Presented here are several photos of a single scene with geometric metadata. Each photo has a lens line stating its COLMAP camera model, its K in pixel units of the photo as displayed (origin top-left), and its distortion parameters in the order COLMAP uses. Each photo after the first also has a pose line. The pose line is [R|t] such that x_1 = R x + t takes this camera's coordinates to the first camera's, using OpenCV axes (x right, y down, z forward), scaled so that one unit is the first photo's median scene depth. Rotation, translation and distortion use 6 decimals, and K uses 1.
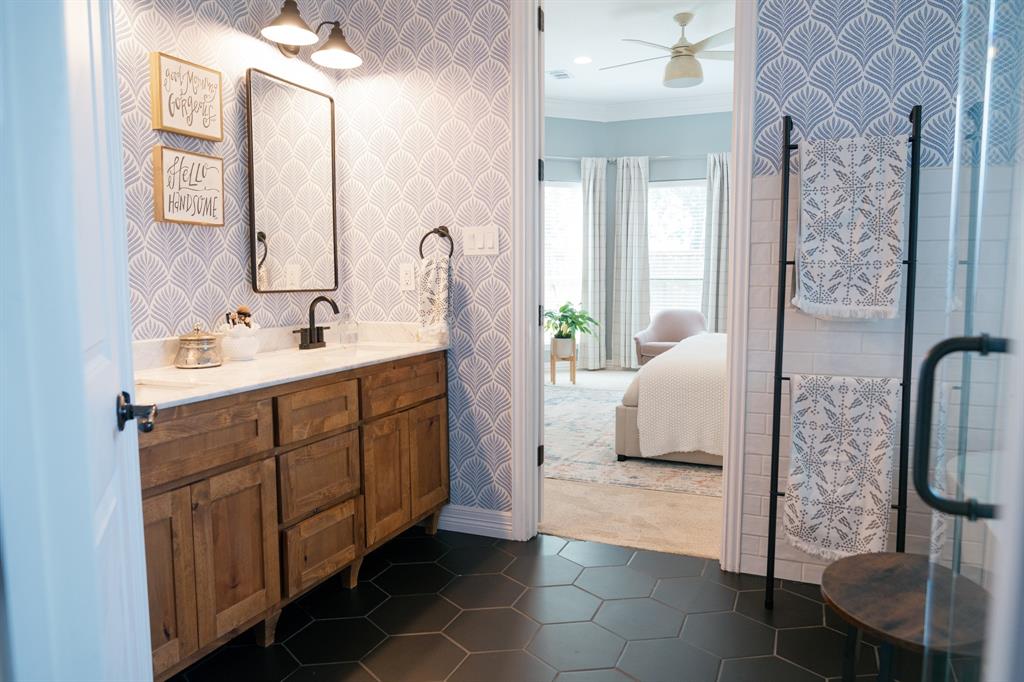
lens RADIAL K [[715.7, 0, 514.6], [0, 715.7, 343.1], [0, 0, 1]] dist [-0.029625, 0.004181]
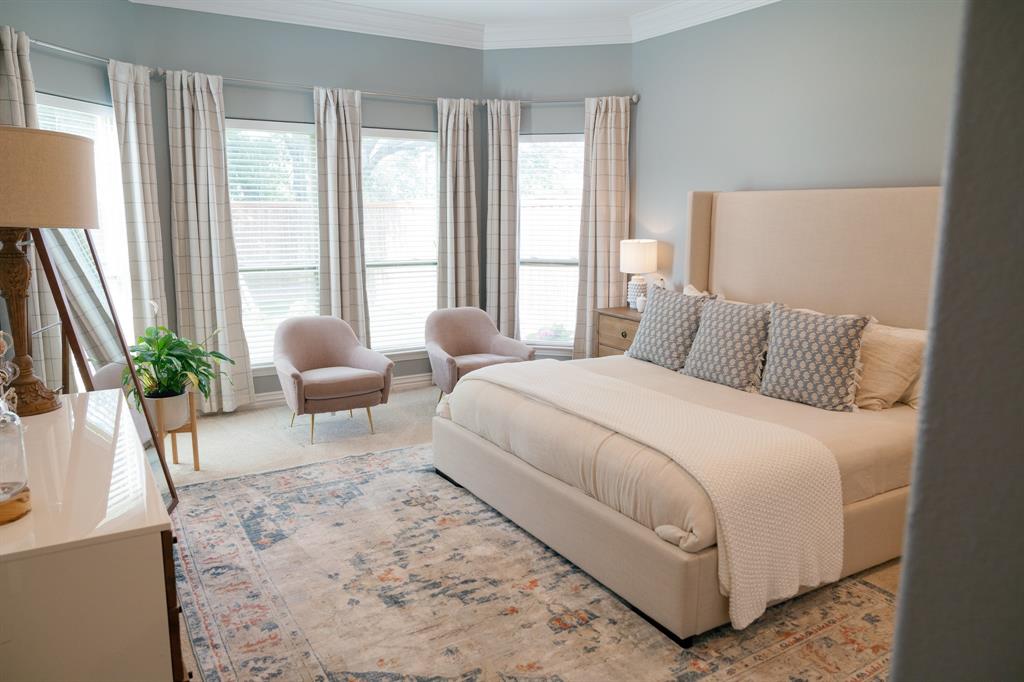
lens RADIAL K [[715.7, 0, 514.6], [0, 715.7, 343.1], [0, 0, 1]] dist [-0.029625, 0.004181]
pose [[0.581927, -0.144067, 0.800379, -0.195211], [0.076674, 0.989519, 0.122364, -0.086253], [-0.809619, -0.009839, 0.586874, 0.423397]]
